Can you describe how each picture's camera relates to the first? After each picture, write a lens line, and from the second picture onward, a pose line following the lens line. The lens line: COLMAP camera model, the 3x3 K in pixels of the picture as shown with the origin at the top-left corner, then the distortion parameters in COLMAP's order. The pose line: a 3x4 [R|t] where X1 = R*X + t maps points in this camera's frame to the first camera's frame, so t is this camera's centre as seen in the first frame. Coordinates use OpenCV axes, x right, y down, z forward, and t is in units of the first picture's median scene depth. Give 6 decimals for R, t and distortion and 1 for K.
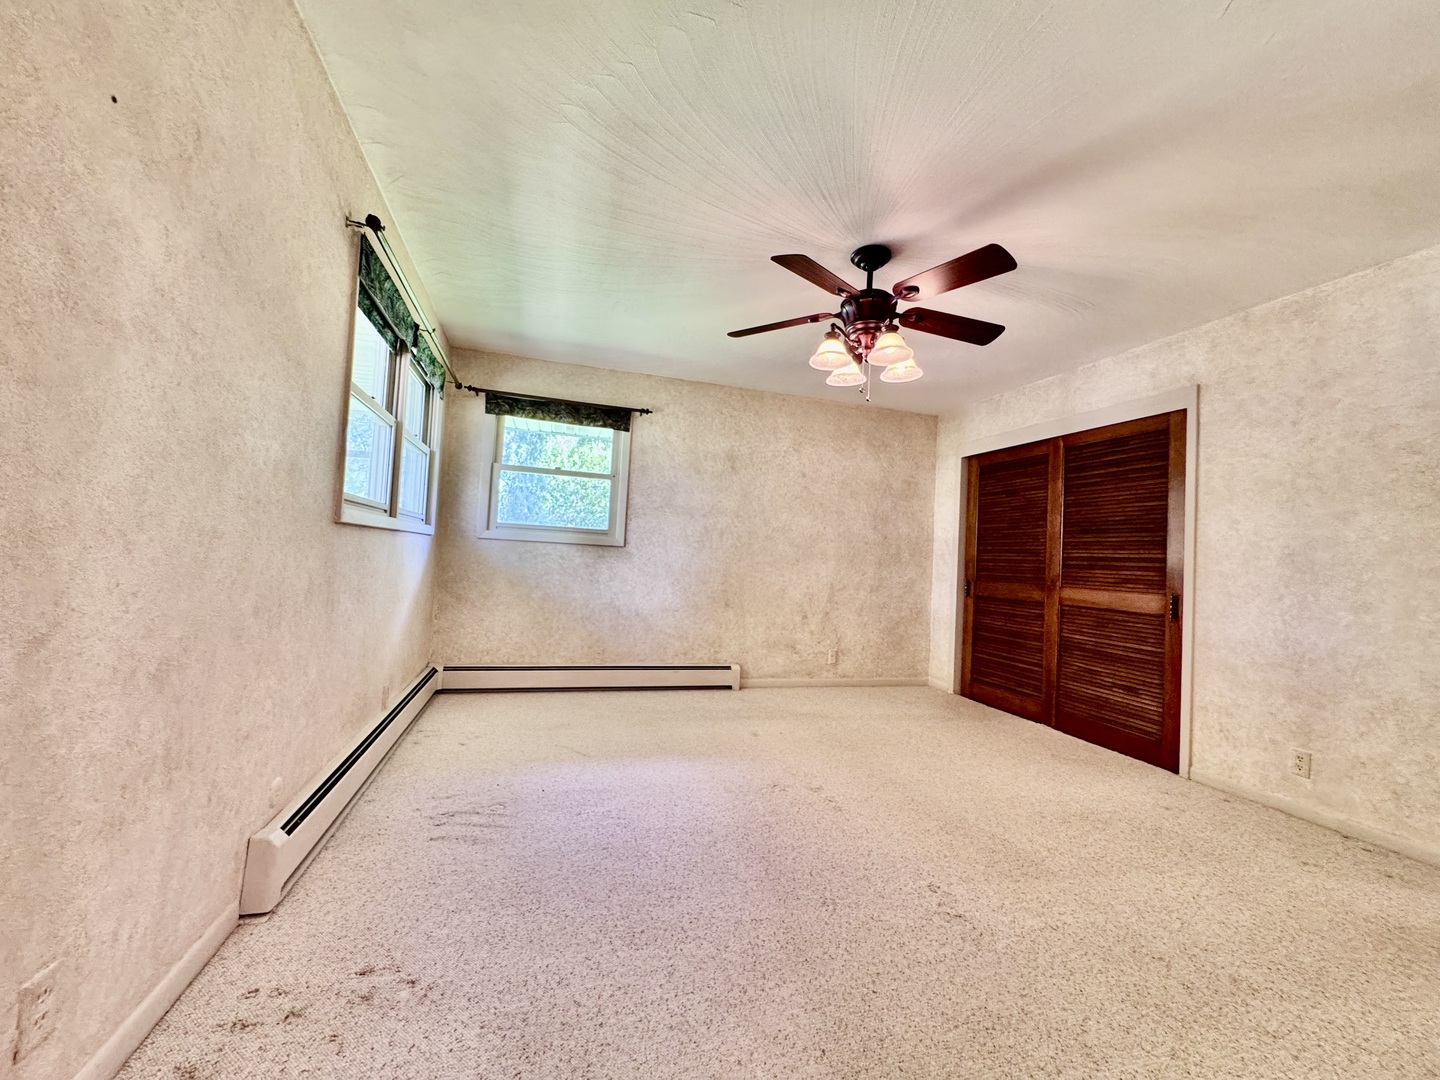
lens RADIAL K [[578.7, 0, 722.6], [0, 578.7, 536.9], [0, 0, 1]] dist [-0.000453, -0.000600]
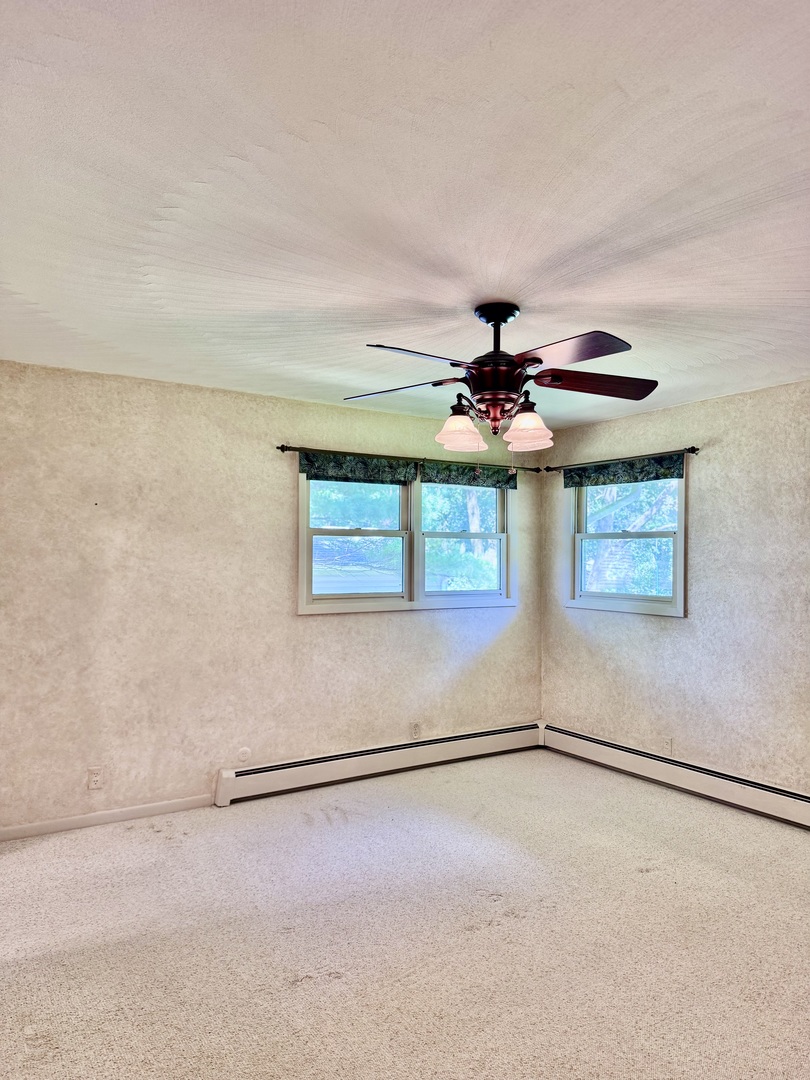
lens RADIAL K [[758.7, 0, 406.2], [0, 758.7, 541.4], [0, 0, 1]] dist [0.009717, -0.009540]
pose [[0.280692, -0.069234, -0.957298, 0.816240], [0.046149, 0.997215, -0.058590, -0.049576], [0.958688, -0.027733, 0.283105, 0.336259]]
